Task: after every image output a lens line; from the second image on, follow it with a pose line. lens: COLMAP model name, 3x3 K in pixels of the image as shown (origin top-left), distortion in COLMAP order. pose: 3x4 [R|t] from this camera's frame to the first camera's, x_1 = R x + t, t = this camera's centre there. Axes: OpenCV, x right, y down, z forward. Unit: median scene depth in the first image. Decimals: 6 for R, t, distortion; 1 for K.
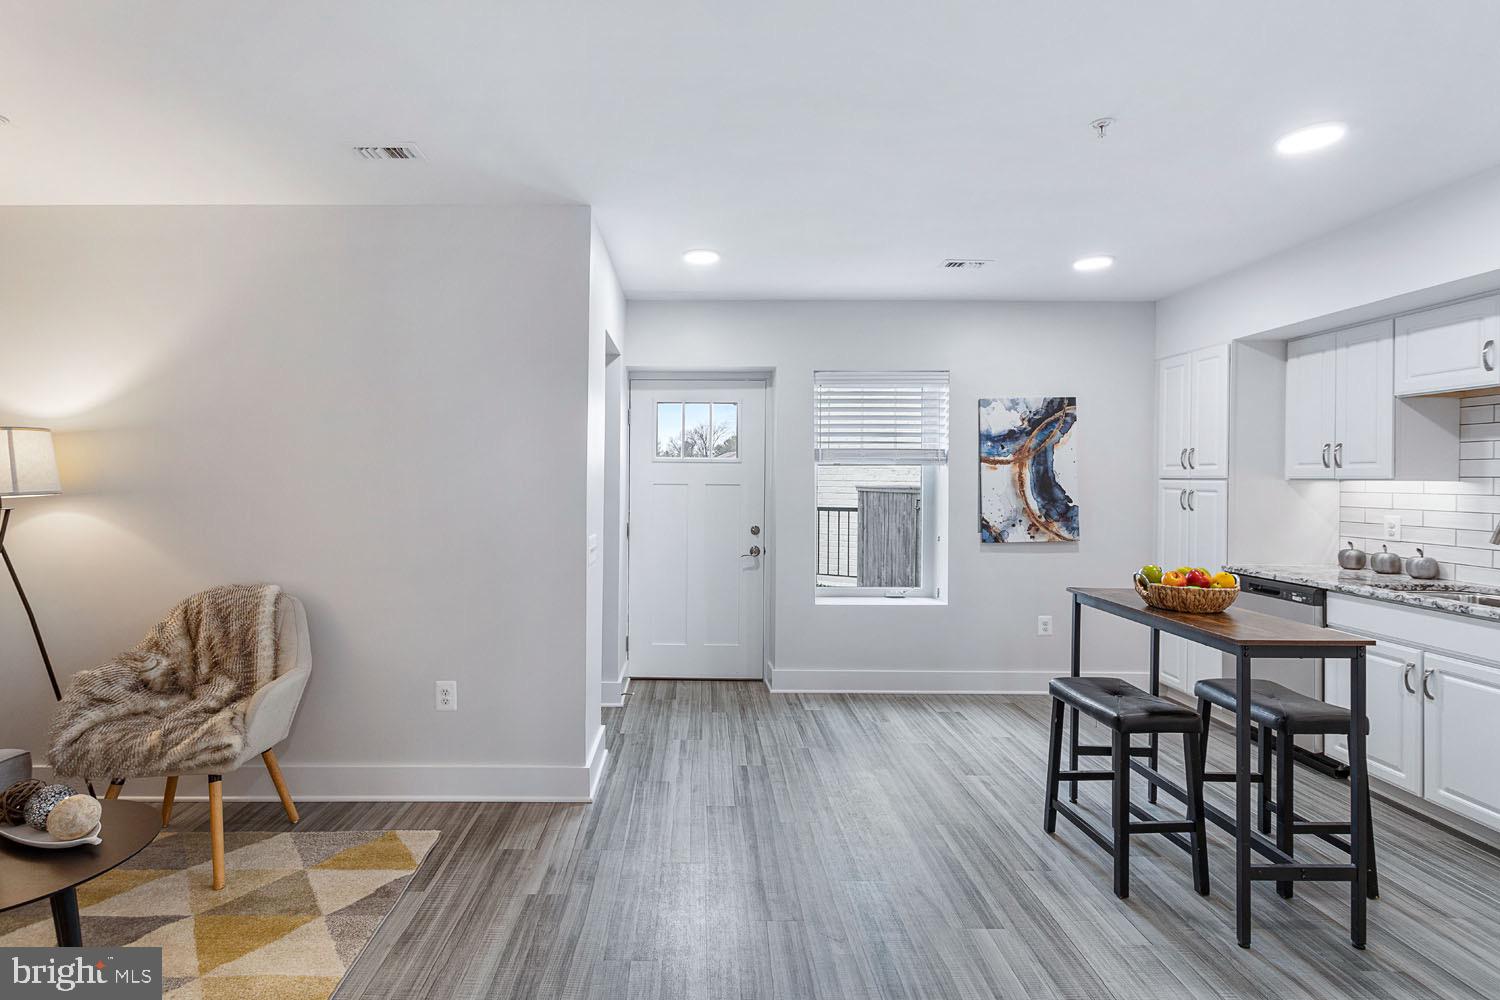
lens RADIAL K [[779.9, 0, 701.0], [0, 779.9, 472.5], [0, 0, 1]] dist [-0.000887, 0.000037]
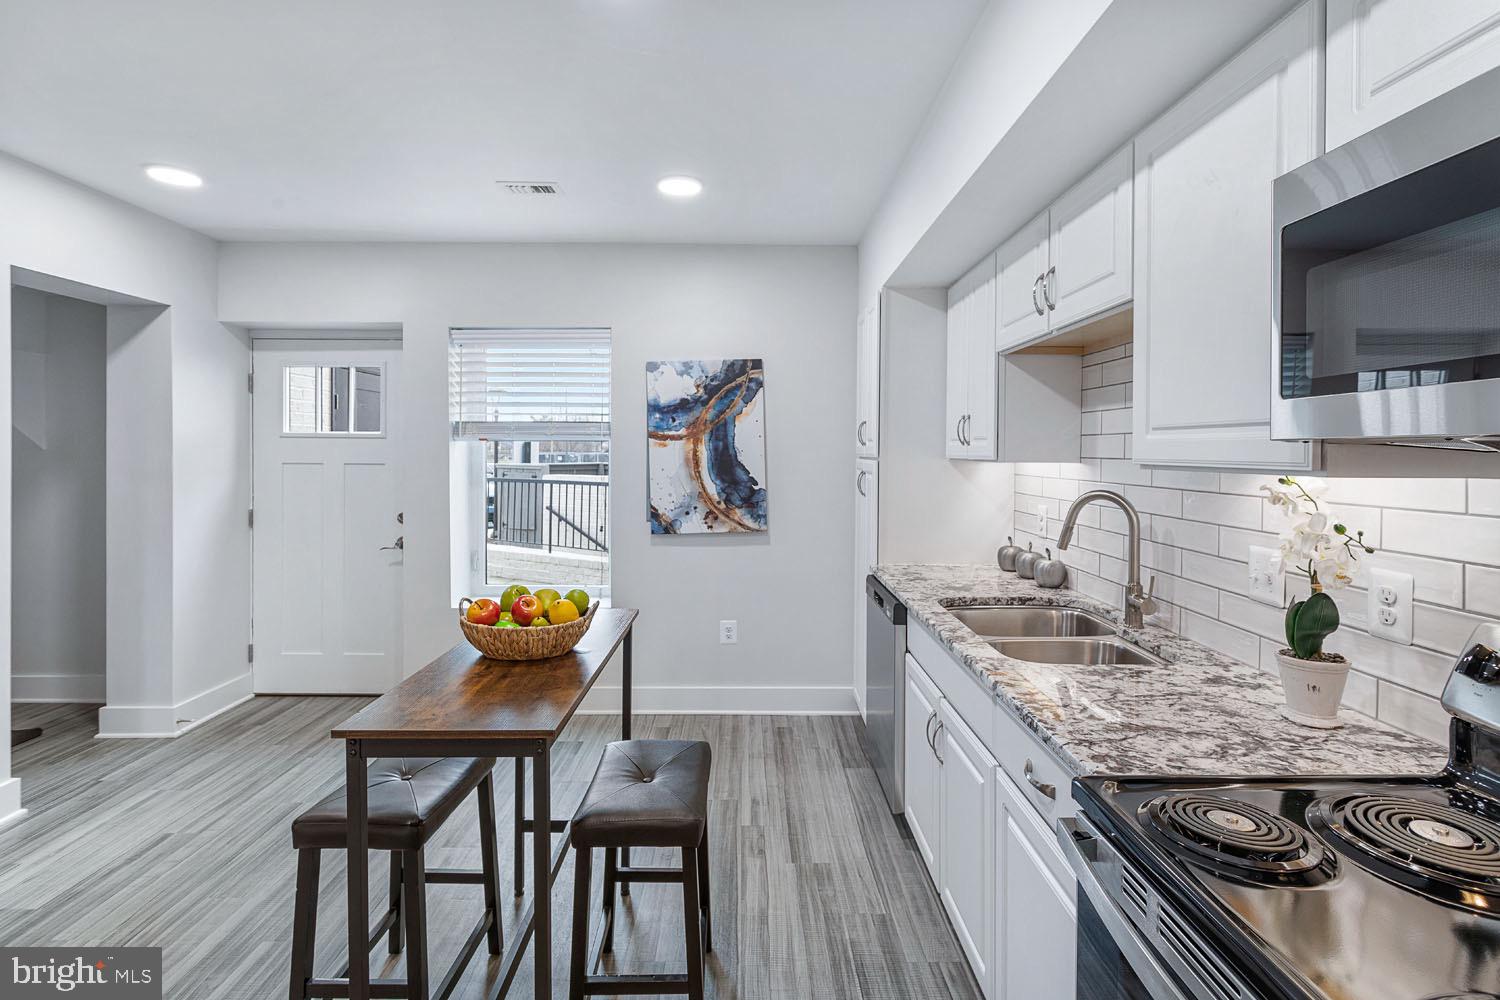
lens RADIAL K [[783.3, 0, 752.9], [0, 783.3, 456.4], [0, 0, 1]] dist [0.001569, 0.000130]
pose [[0.999939, -0.004485, 0.010066, 0.462850], [0.004300, 0.999824, 0.018282, -0.007993], [-0.010146, -0.018237, 0.999782, 0.161695]]
